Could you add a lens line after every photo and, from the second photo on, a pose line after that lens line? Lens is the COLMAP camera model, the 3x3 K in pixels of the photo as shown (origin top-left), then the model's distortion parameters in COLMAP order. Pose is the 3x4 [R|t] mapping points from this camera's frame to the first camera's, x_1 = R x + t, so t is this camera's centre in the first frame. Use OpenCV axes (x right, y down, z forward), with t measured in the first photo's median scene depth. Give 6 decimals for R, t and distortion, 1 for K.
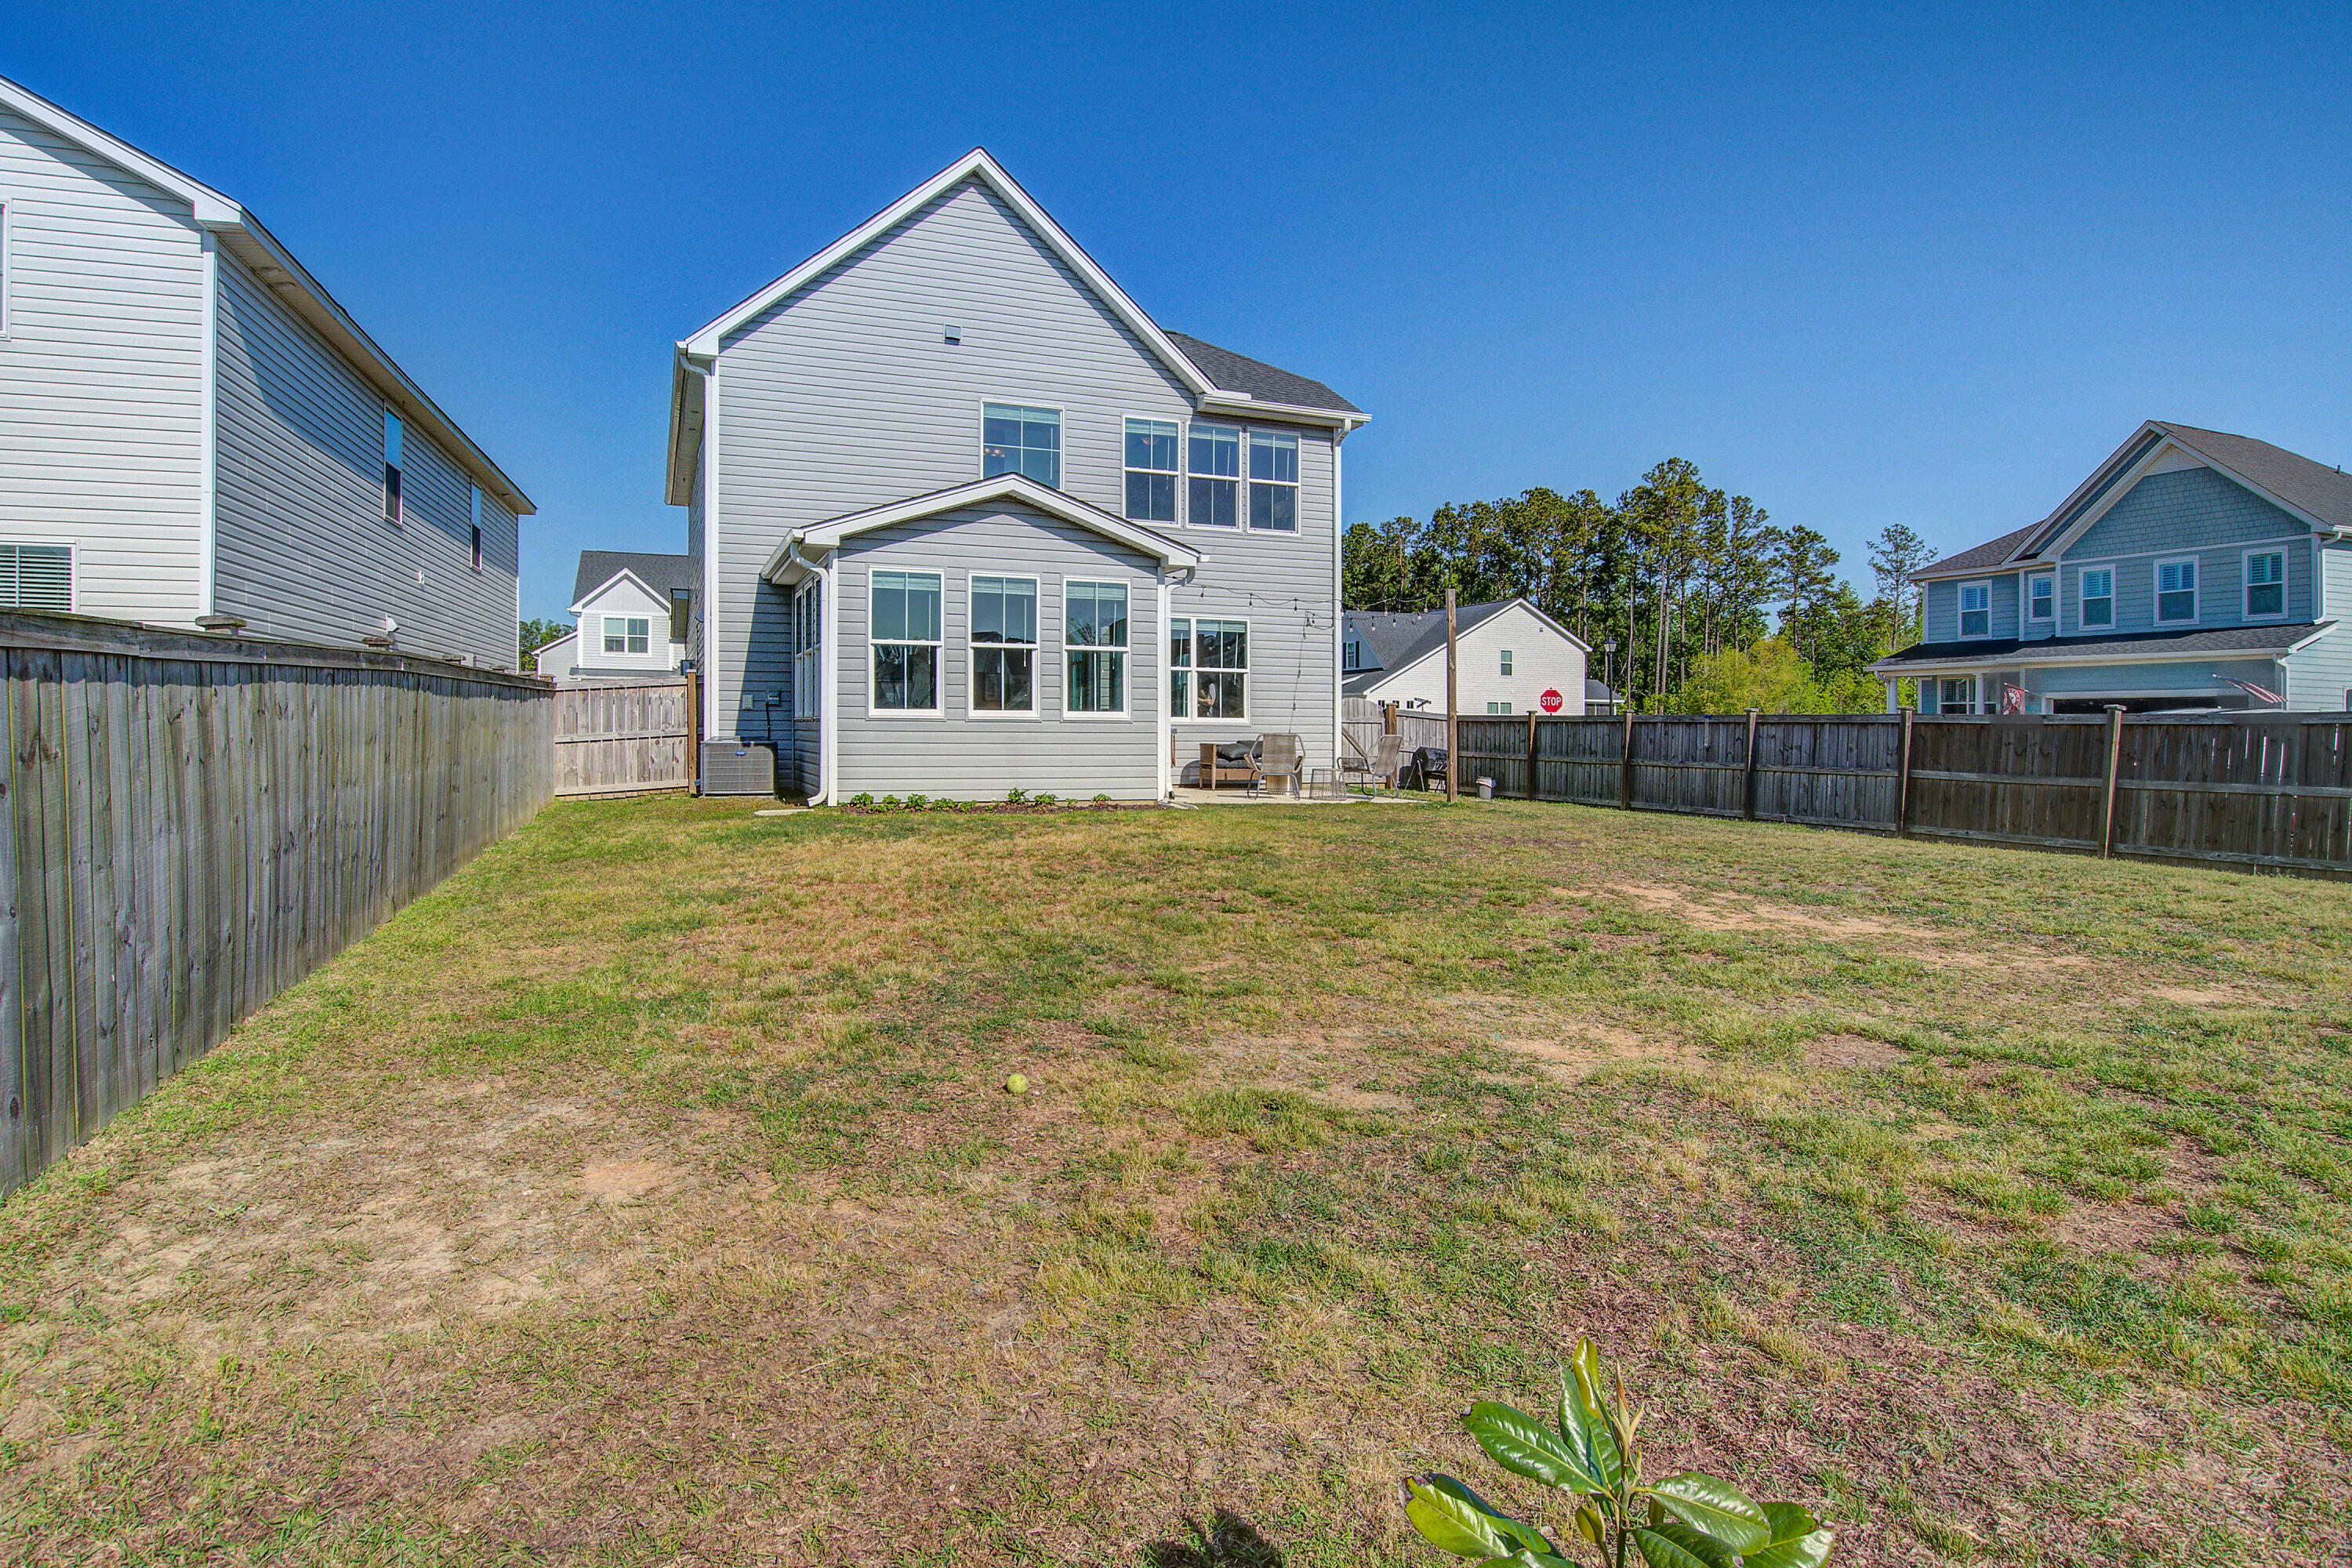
lens RADIAL K [[1264.2, 0, 1168.1], [0, 1264.2, 786.0], [0, 0, 1]] dist [-0.003271, -0.000188]
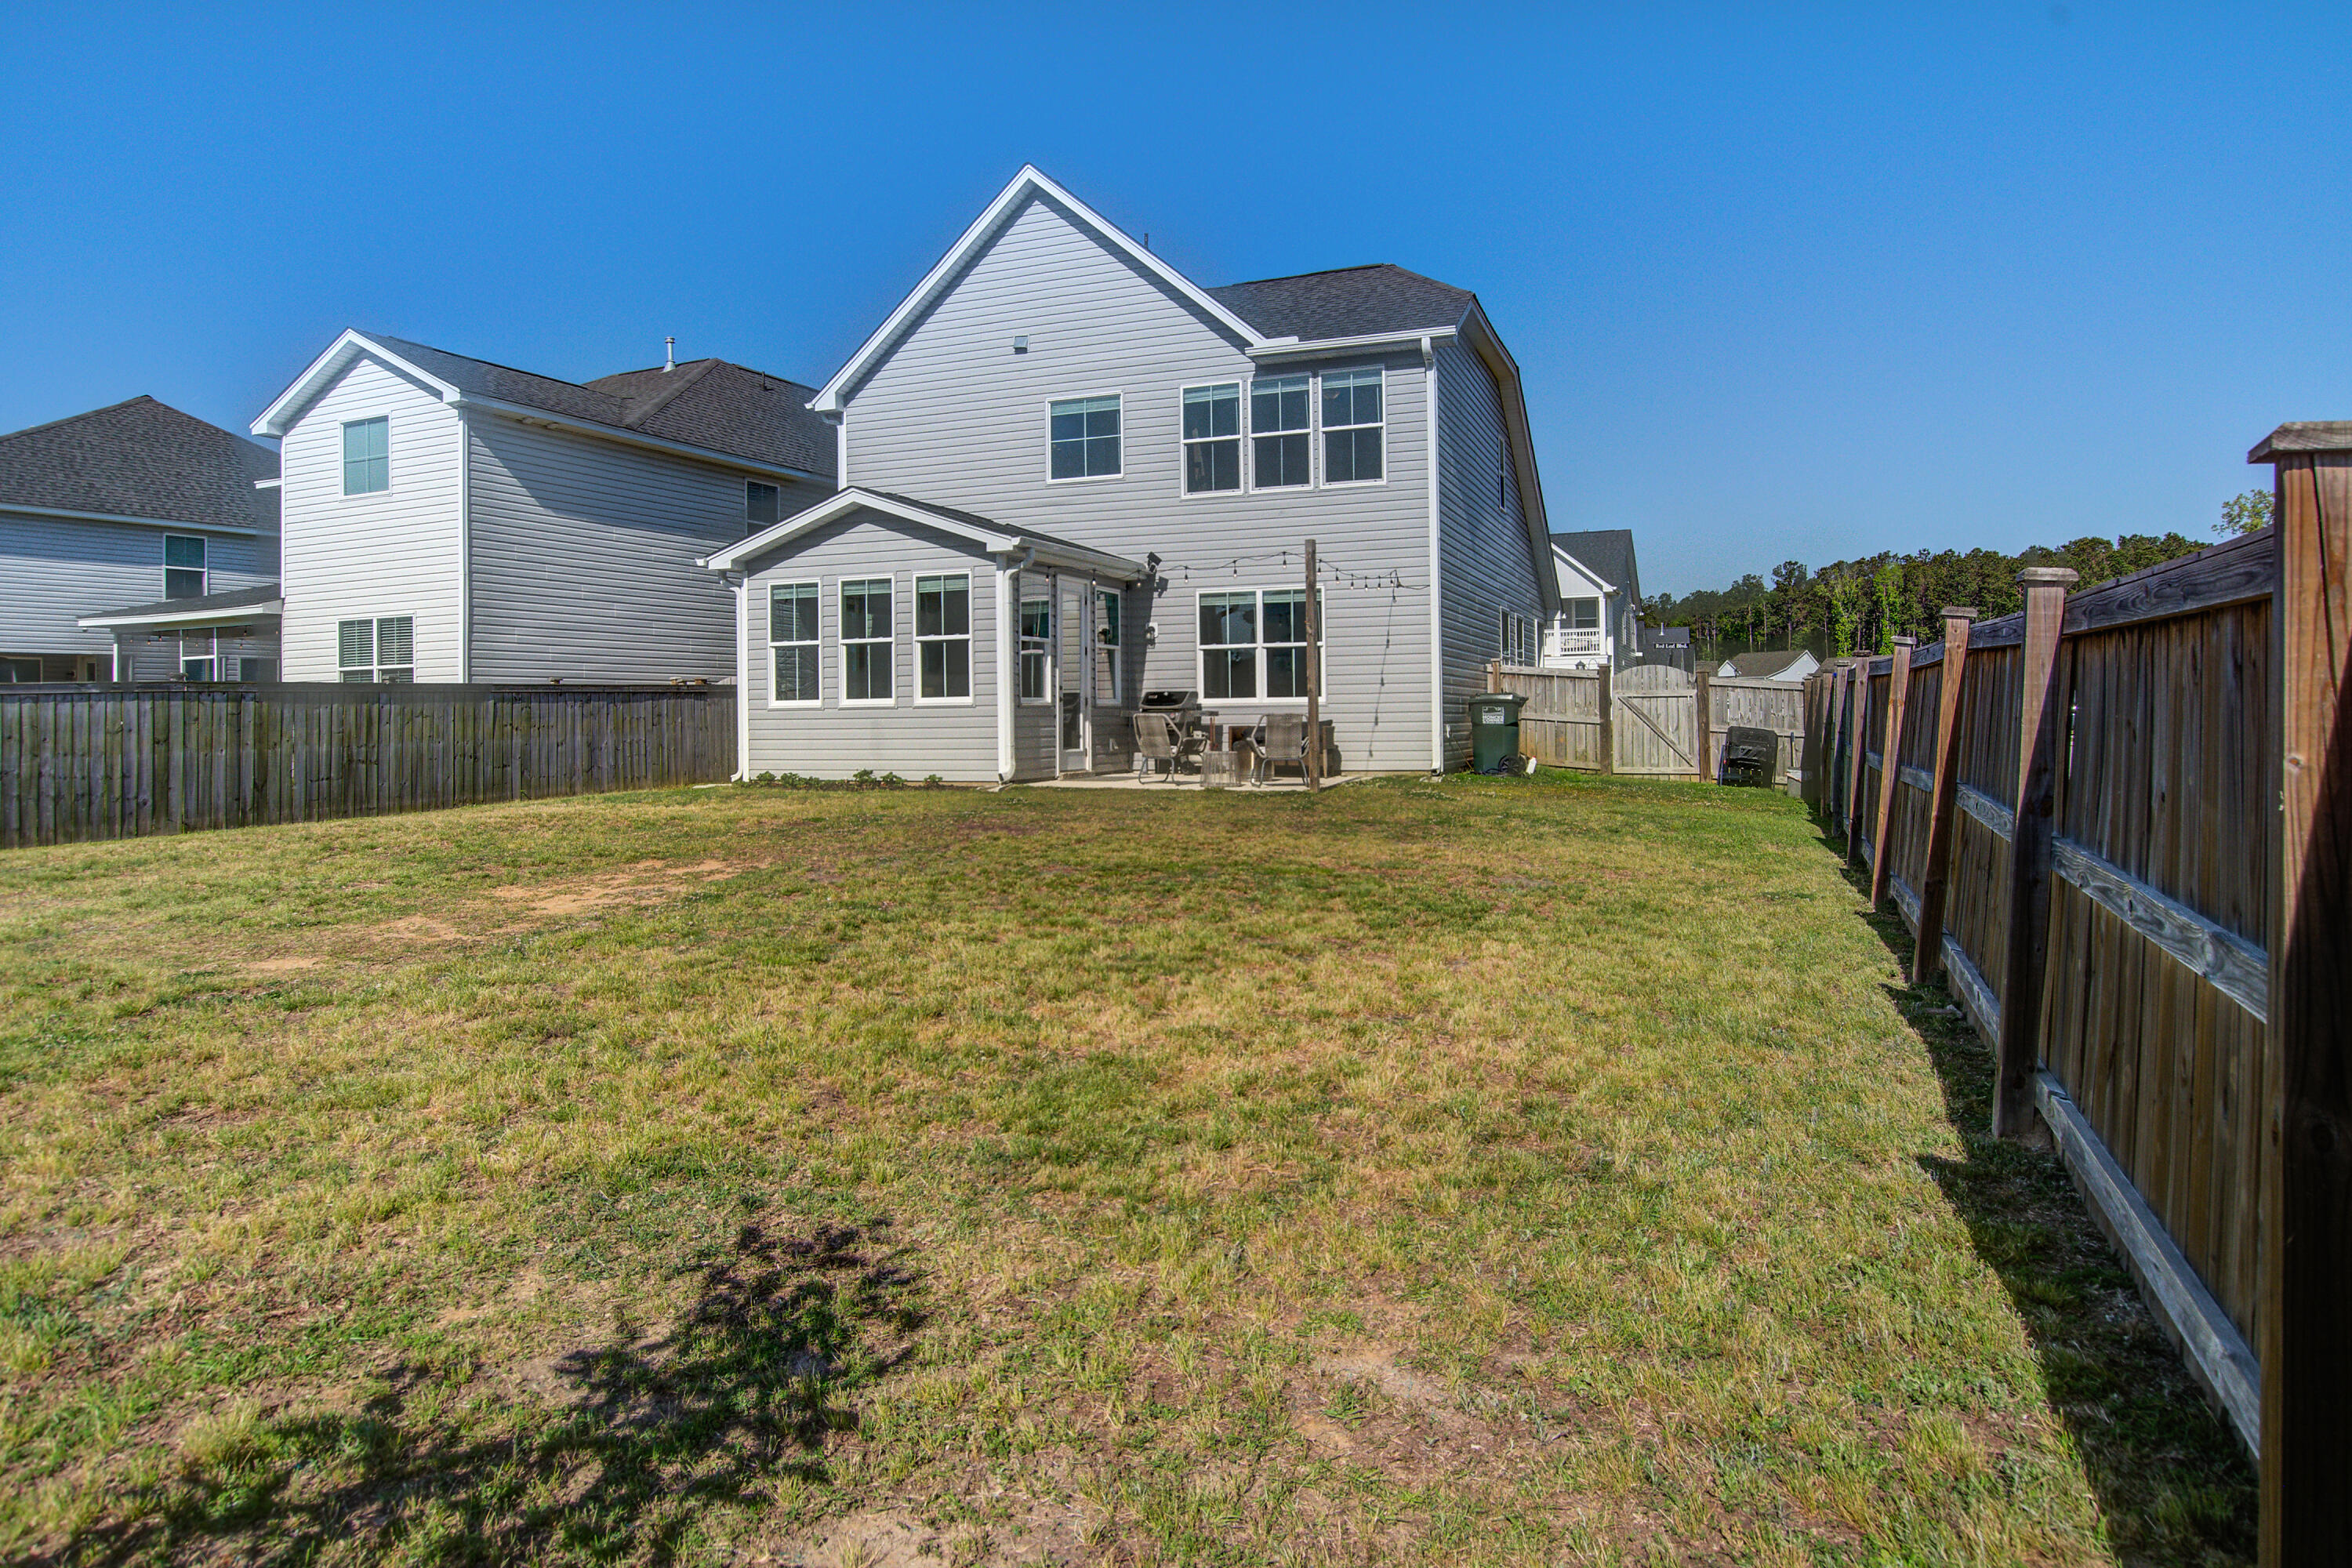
lens RADIAL K [[1431.2, 0, 1182.1], [0, 1431.2, 771.5], [0, 0, 1]] dist [0.003690, 0.000063]
pose [[0.729407, 0.006674, -0.684047, 0.731399], [-0.012653, 0.999913, -0.003736, 0.004136], [0.683963, 0.011381, 0.729428, 0.213268]]
